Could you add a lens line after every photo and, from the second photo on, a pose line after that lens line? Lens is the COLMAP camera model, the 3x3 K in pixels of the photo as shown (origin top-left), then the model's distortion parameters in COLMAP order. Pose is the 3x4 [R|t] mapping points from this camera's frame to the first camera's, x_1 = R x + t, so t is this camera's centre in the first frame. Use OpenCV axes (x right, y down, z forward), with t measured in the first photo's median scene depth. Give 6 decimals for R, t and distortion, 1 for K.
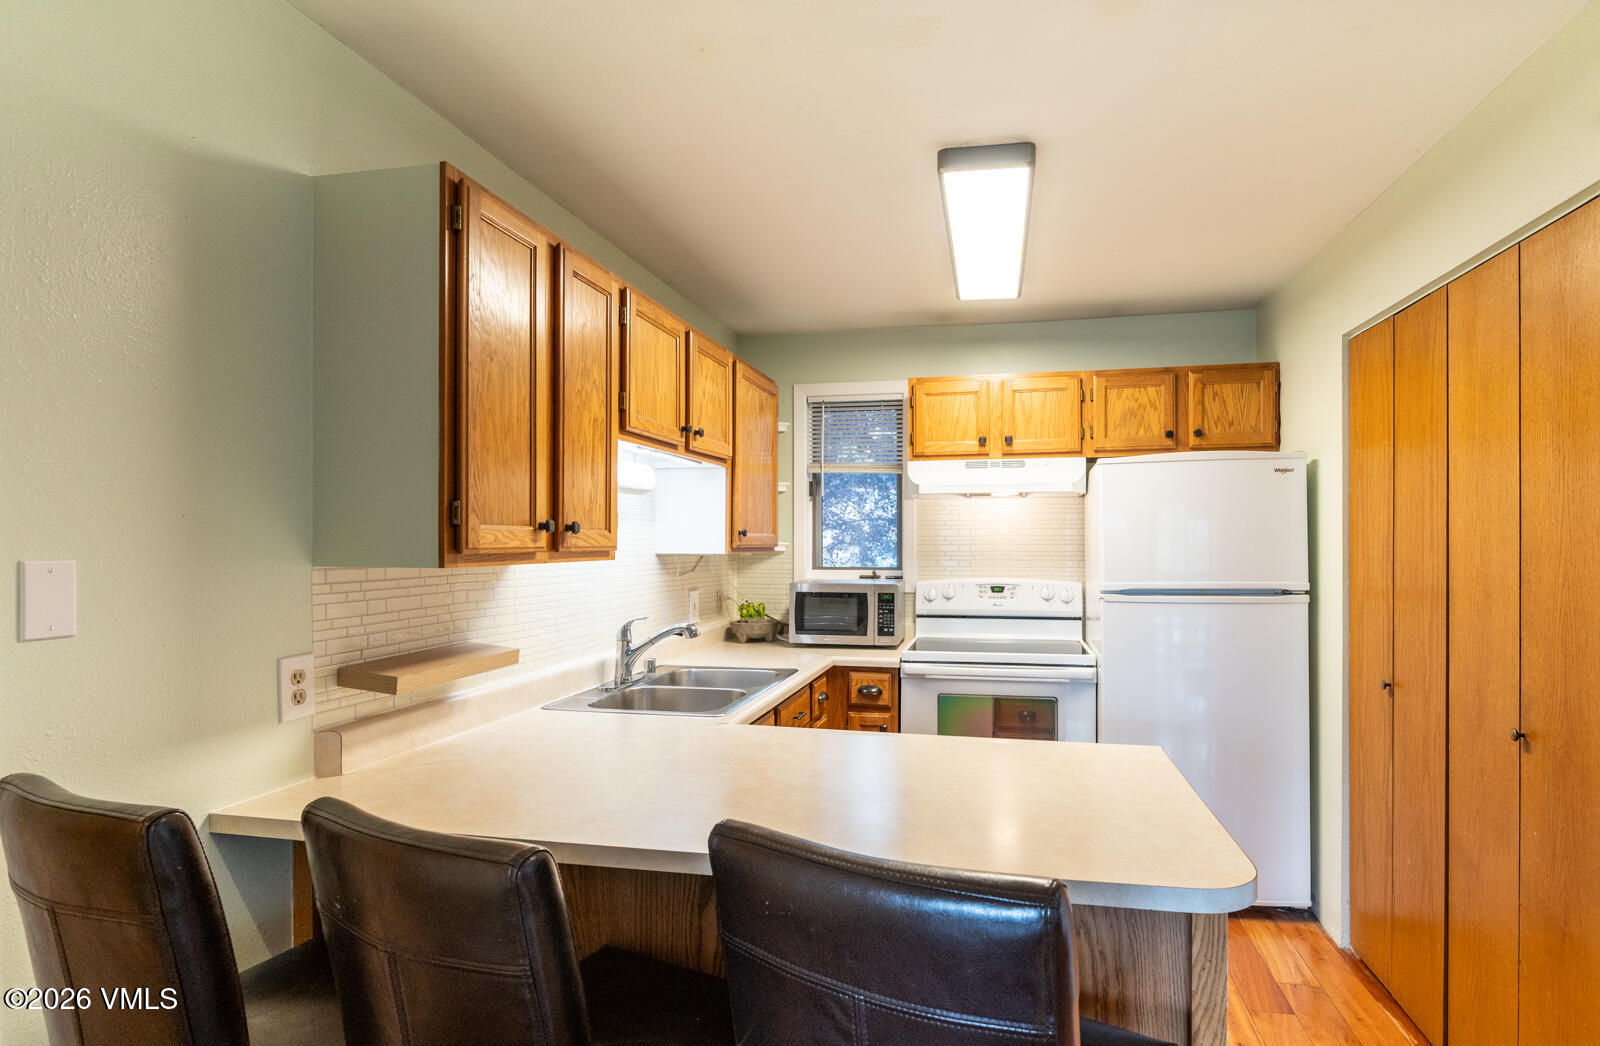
lens RADIAL K [[822.5, 0, 867.5], [0, 822.5, 537.2], [0, 0, 1]] dist [-0.001028, -0.000810]
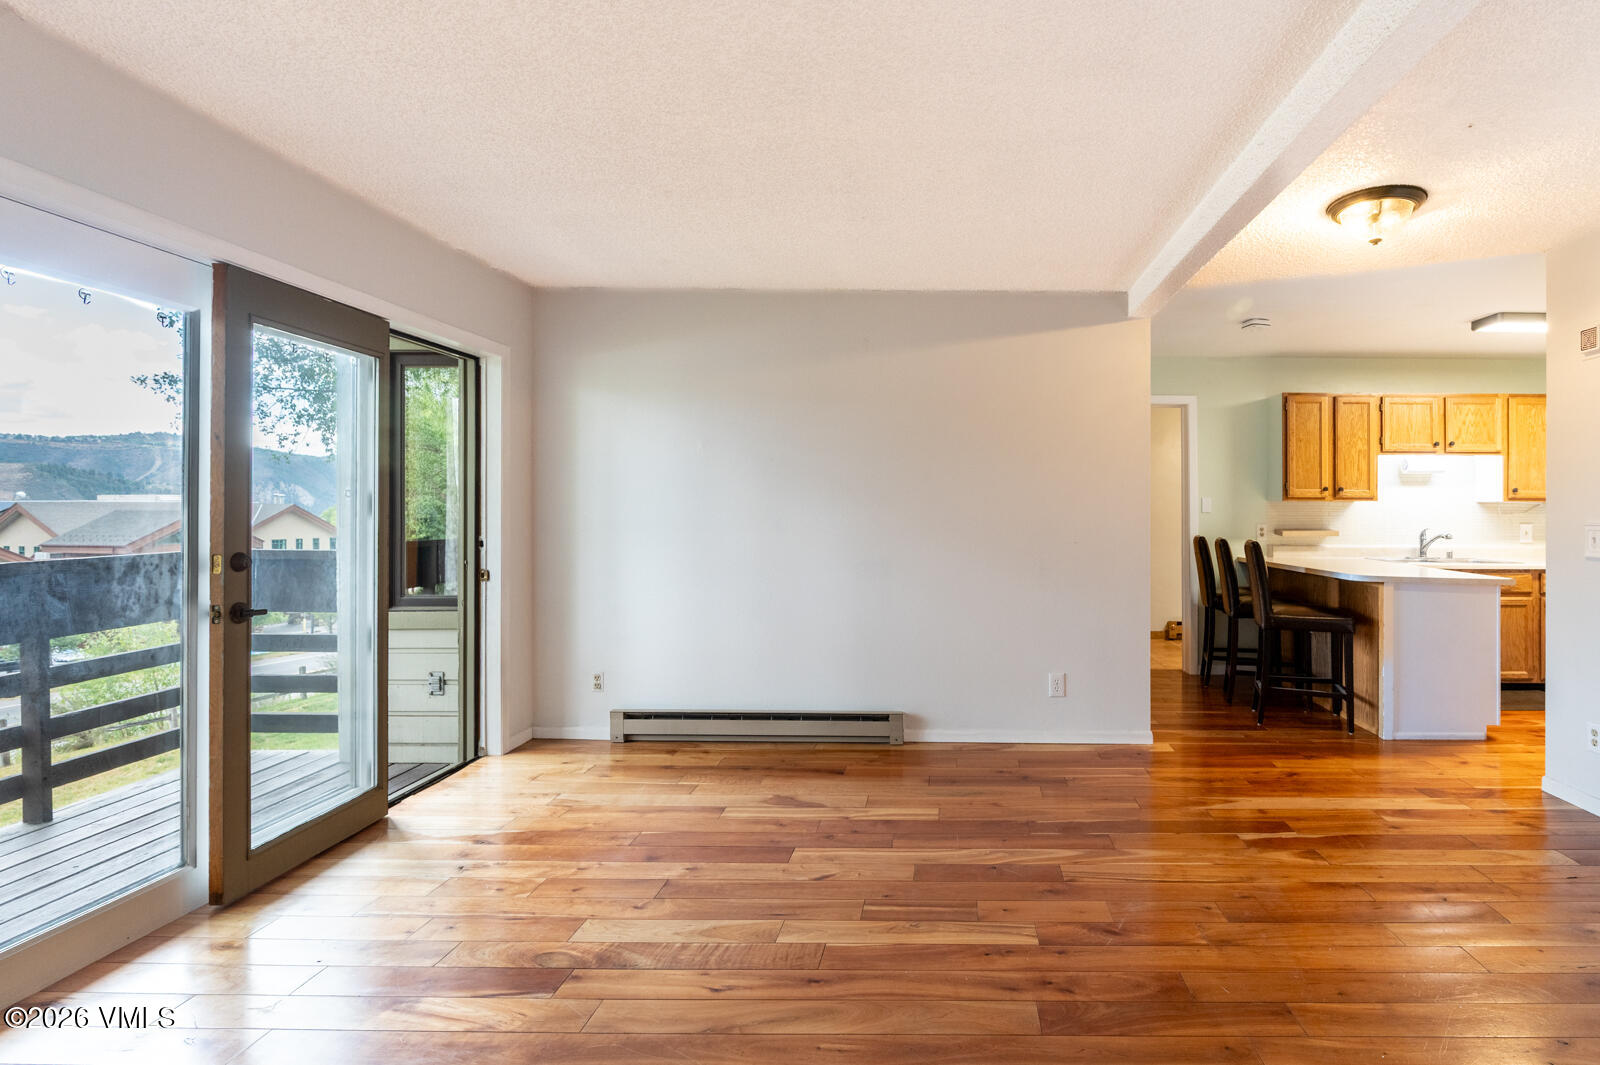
lens RADIAL K [[795.7, 0, 949.9], [0, 795.7, 502.2], [0, 0, 1]] dist [-0.006715, -0.000863]
pose [[0.190992, -0.006871, -0.981568, 1.468033], [0.001163, 0.999976, -0.006773, 0.035378], [0.981591, 0.000152, 0.190995, -0.630905]]
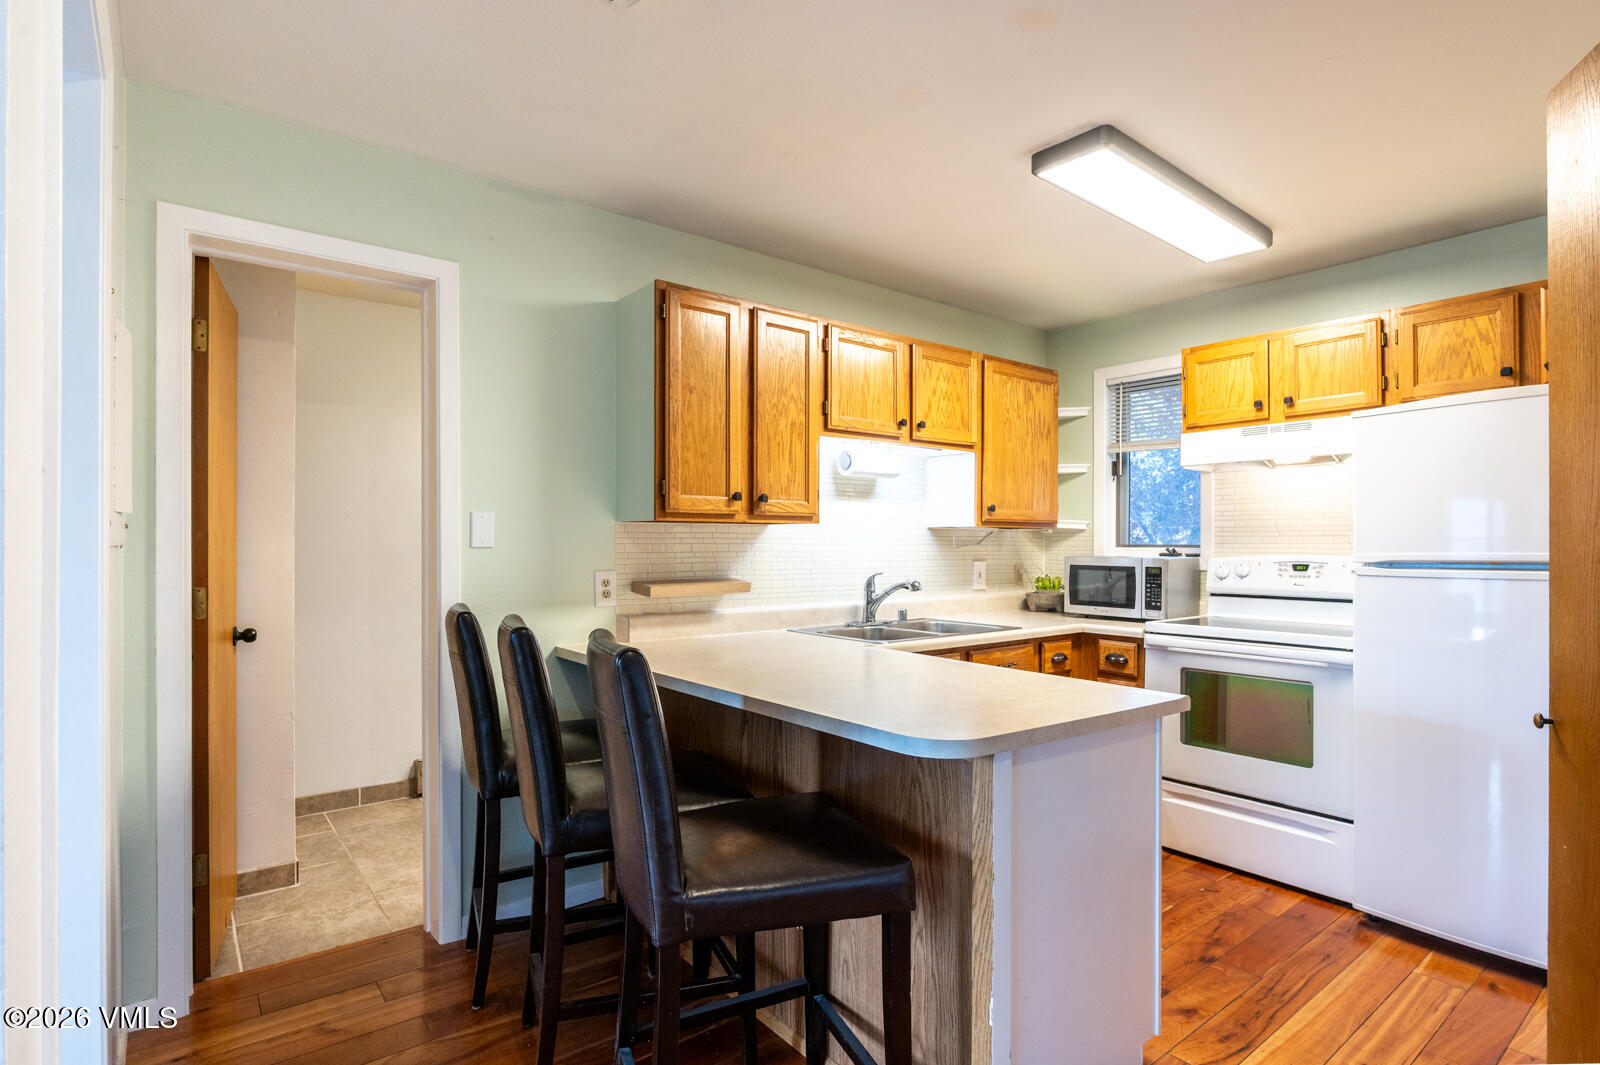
lens RADIAL K [[817.2, 0, 807.5], [0, 817.2, 537.0], [0, 0, 1]] dist [-0.011680, -0.000864]
pose [[0.761199, -0.005446, -0.648495, 0.428743], [0.002980, 0.999984, -0.004899, 0.043115], [0.648511, 0.001796, 0.761203, -0.037429]]
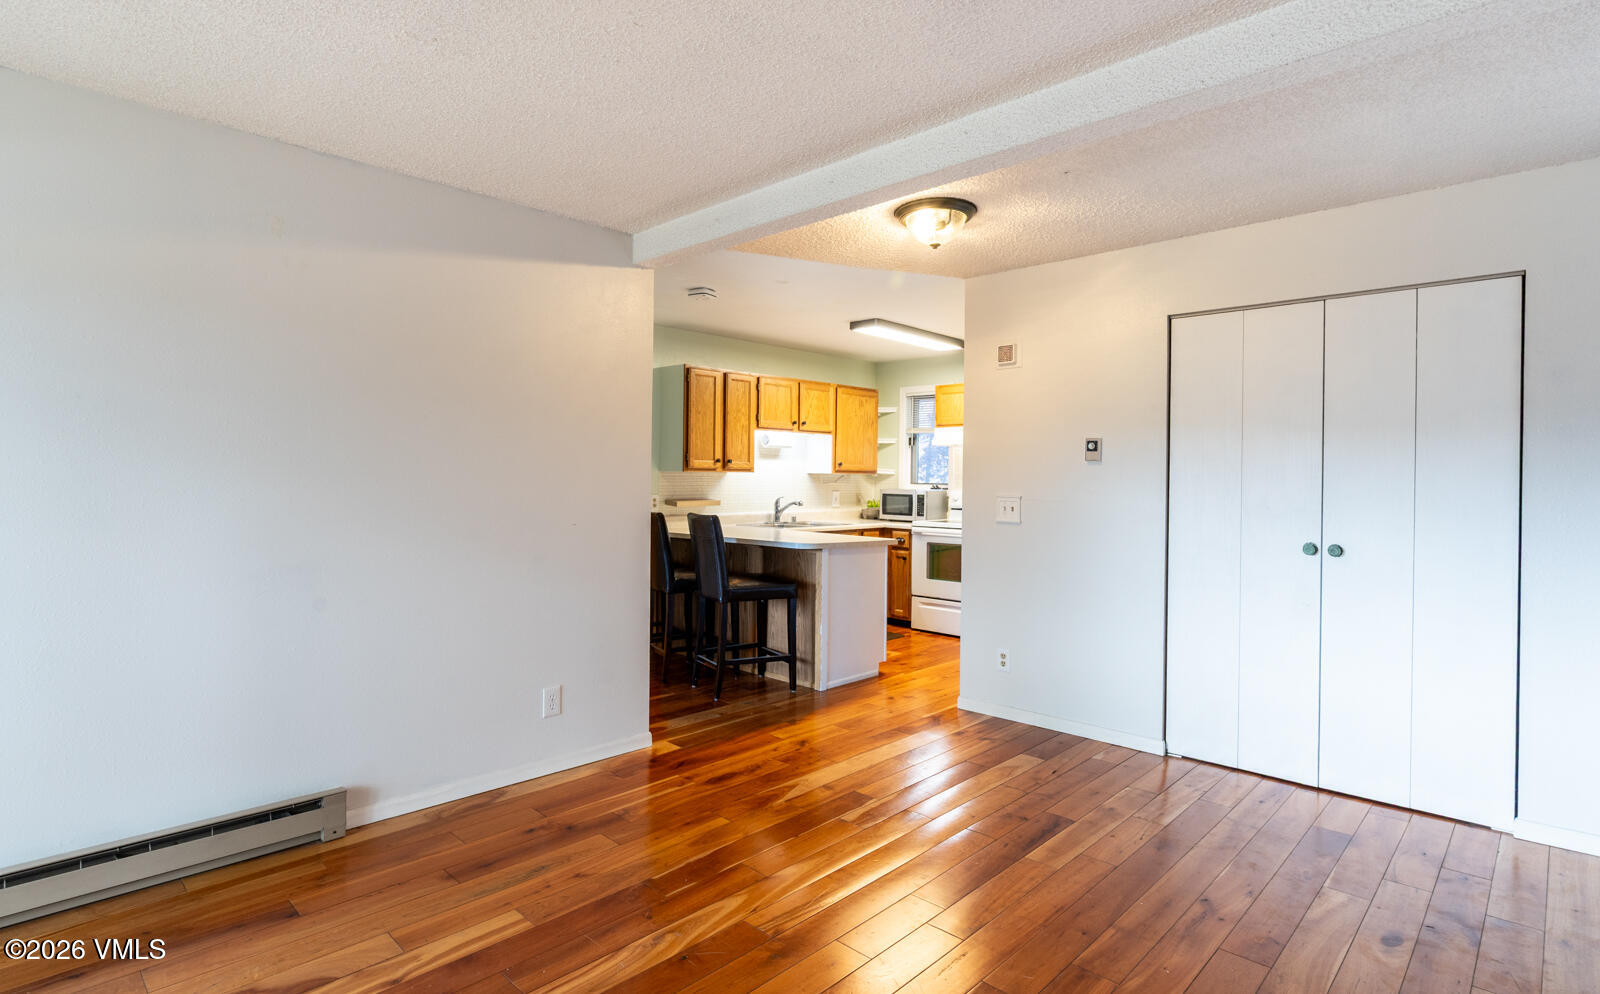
lens RADIAL K [[801.8, 0, 808.8], [0, 801.8, 484.3], [0, 0, 1]] dist [-0.003770, 0.000615]
pose [[0.840773, 0.011028, -0.541276, 1.034947], [-0.004969, 0.999908, 0.012653, 0.024150], [0.541365, -0.007948, 0.840750, -0.941578]]
